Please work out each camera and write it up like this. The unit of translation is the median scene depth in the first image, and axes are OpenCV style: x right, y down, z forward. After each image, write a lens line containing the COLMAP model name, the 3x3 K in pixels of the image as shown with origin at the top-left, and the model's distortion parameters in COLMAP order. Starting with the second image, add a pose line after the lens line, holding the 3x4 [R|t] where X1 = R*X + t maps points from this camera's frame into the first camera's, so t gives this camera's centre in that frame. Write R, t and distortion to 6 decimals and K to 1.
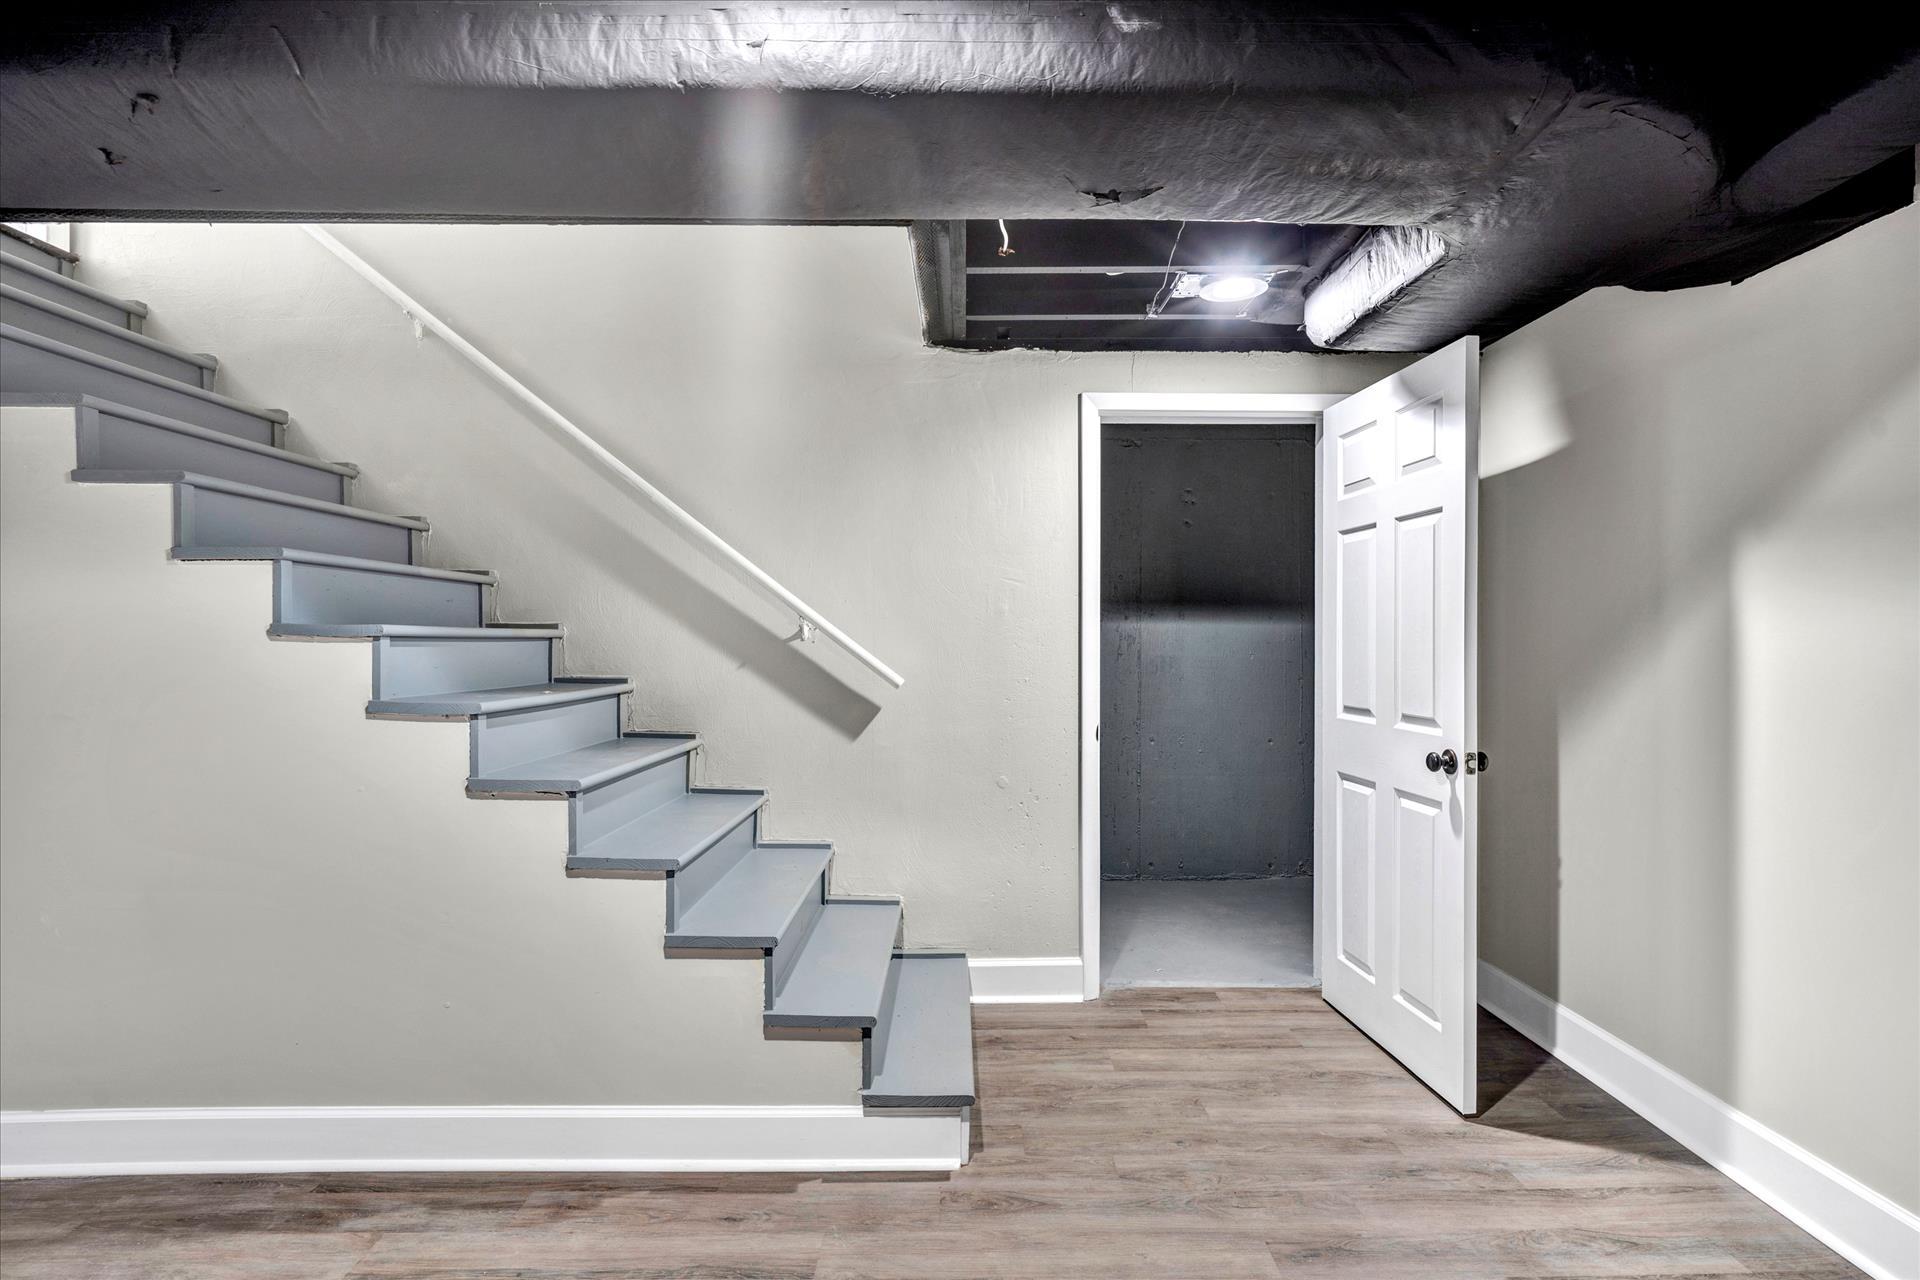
lens RADIAL K [[957.4, 0, 959.4], [0, 957.4, 633.1], [0, 0, 1]] dist [0.002671, 0.000397]
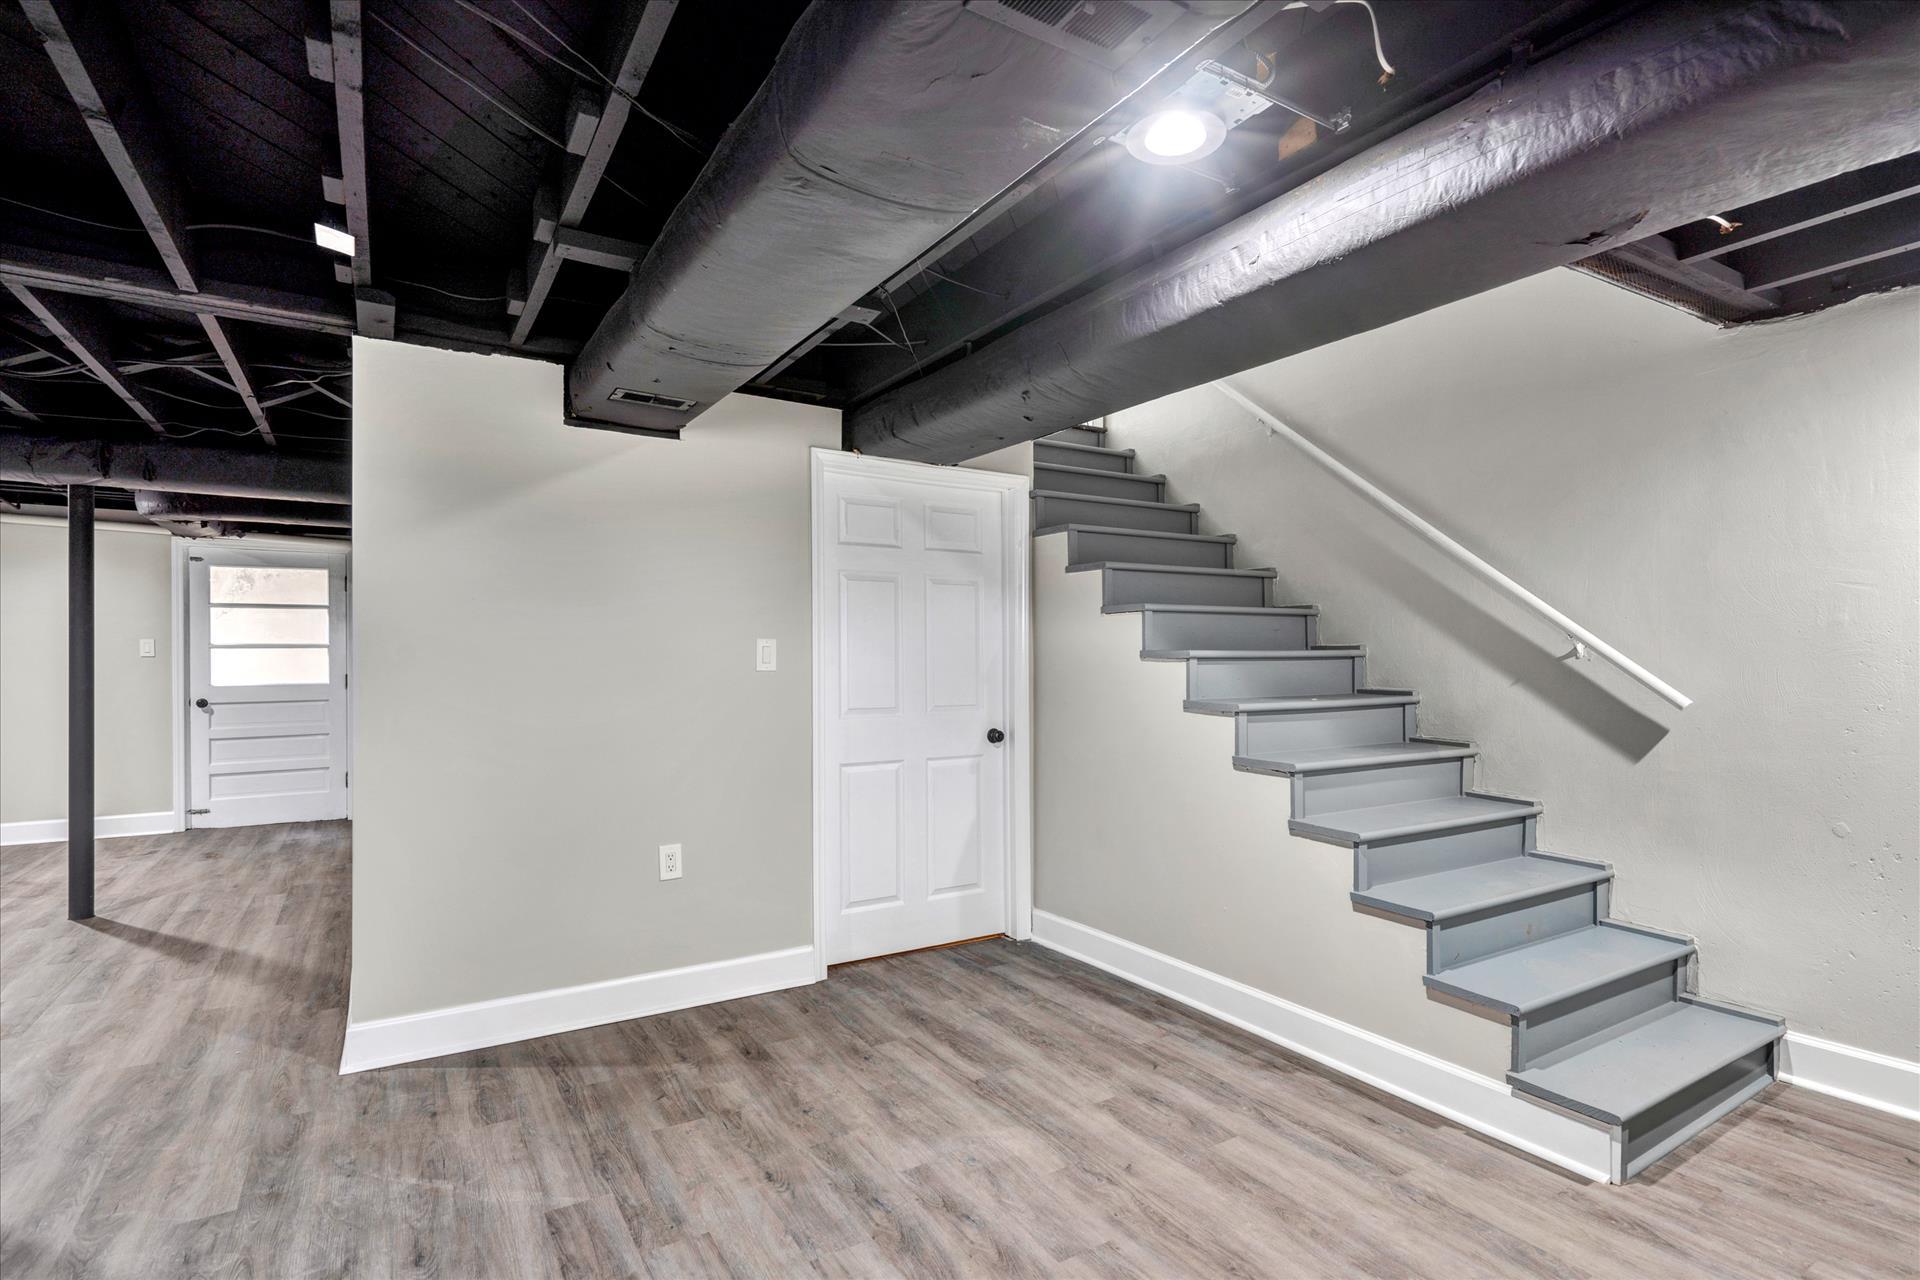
lens RADIAL K [[922.1, 0, 964.2], [0, 922.1, 640.5], [0, 0, 1]] dist [0.001214, 0.000772]
pose [[0.525993, -0.018857, -0.850280, 0.470084], [0.012663, 0.999817, -0.014340, -0.008232], [0.850395, -0.003224, 0.526135, -0.083923]]
